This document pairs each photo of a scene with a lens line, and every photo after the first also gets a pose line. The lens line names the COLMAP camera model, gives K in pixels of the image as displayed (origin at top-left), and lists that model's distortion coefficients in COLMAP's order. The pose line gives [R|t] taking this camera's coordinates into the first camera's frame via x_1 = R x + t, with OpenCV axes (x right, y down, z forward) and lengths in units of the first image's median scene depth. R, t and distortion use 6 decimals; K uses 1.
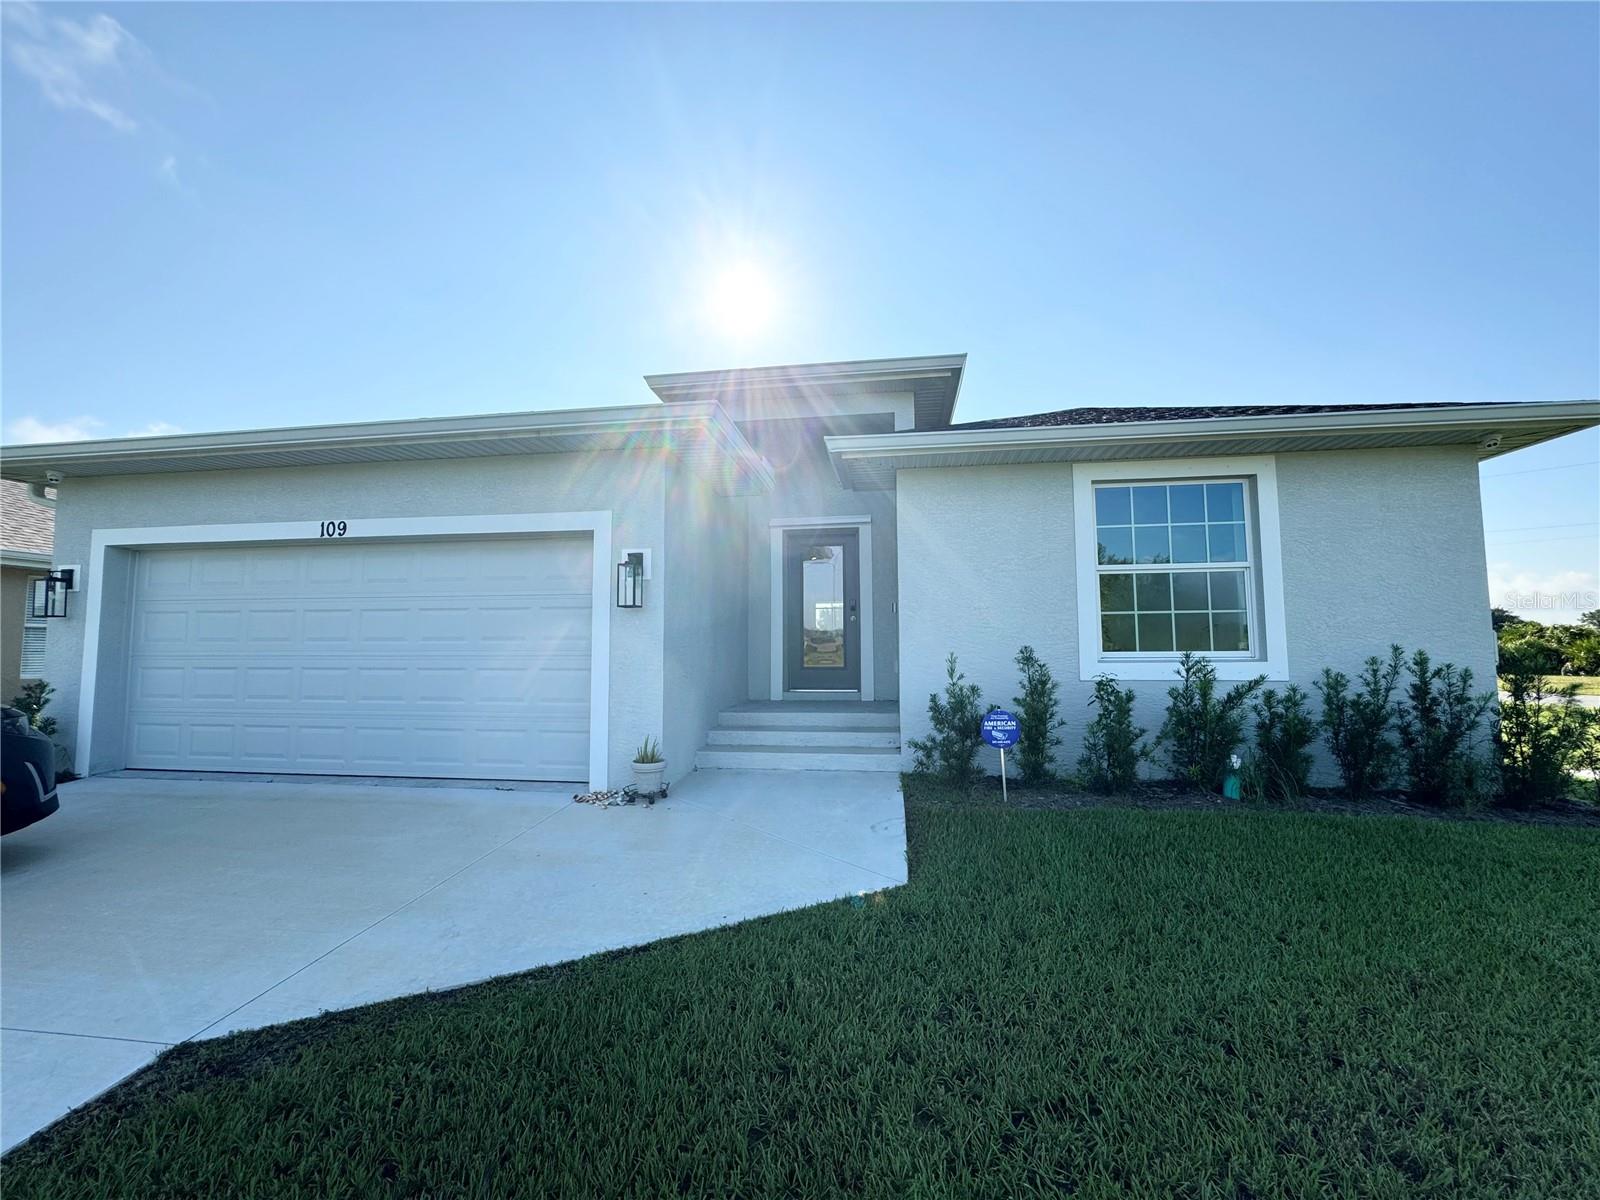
lens RADIAL K [[639.1, 0, 800.0], [0, 639.1, 600.0], [0, 0, 1]] dist [-0.002858, 0.000351]
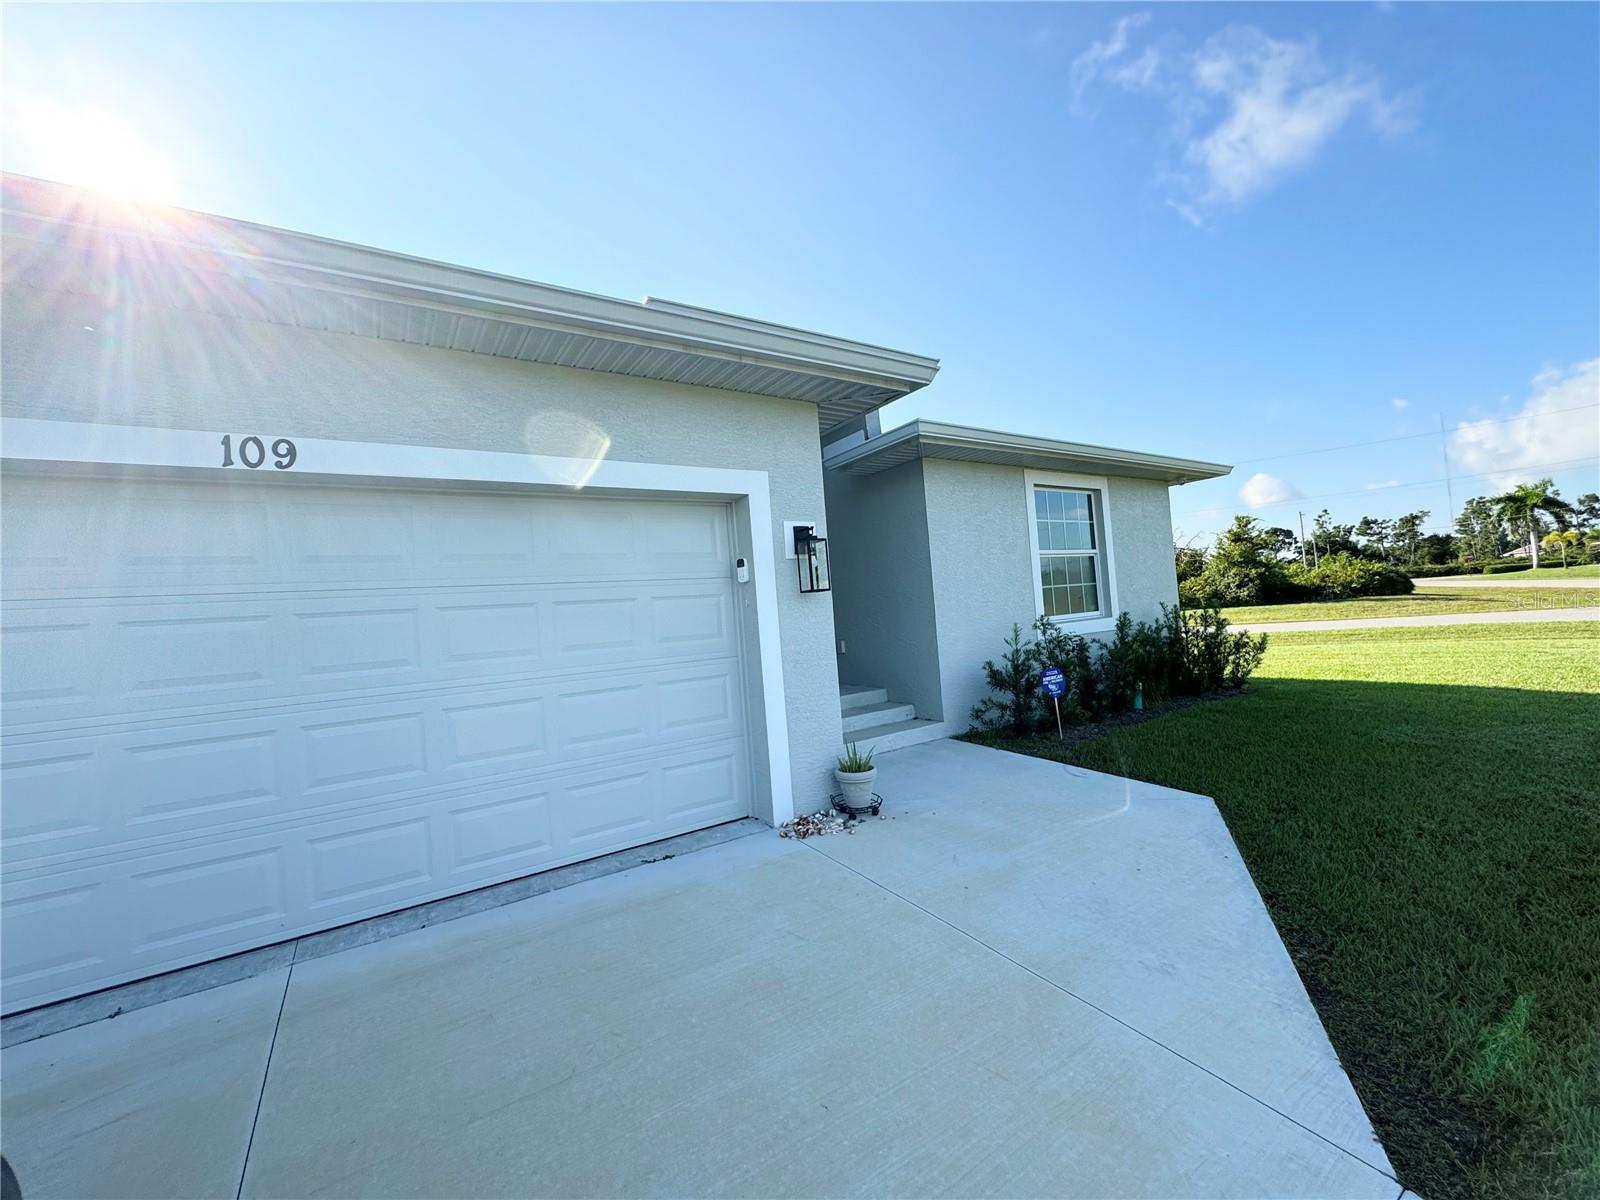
lens RADIAL K [[639.1, 0, 800.0], [0, 639.1, 600.0], [0, 0, 1]] dist [-0.002858, 0.000351]
pose [[0.746424, -0.036303, 0.664480, -0.772429], [0.021568, 0.999306, 0.030368, -0.003804], [-0.665121, -0.008336, 0.746689, 0.364972]]
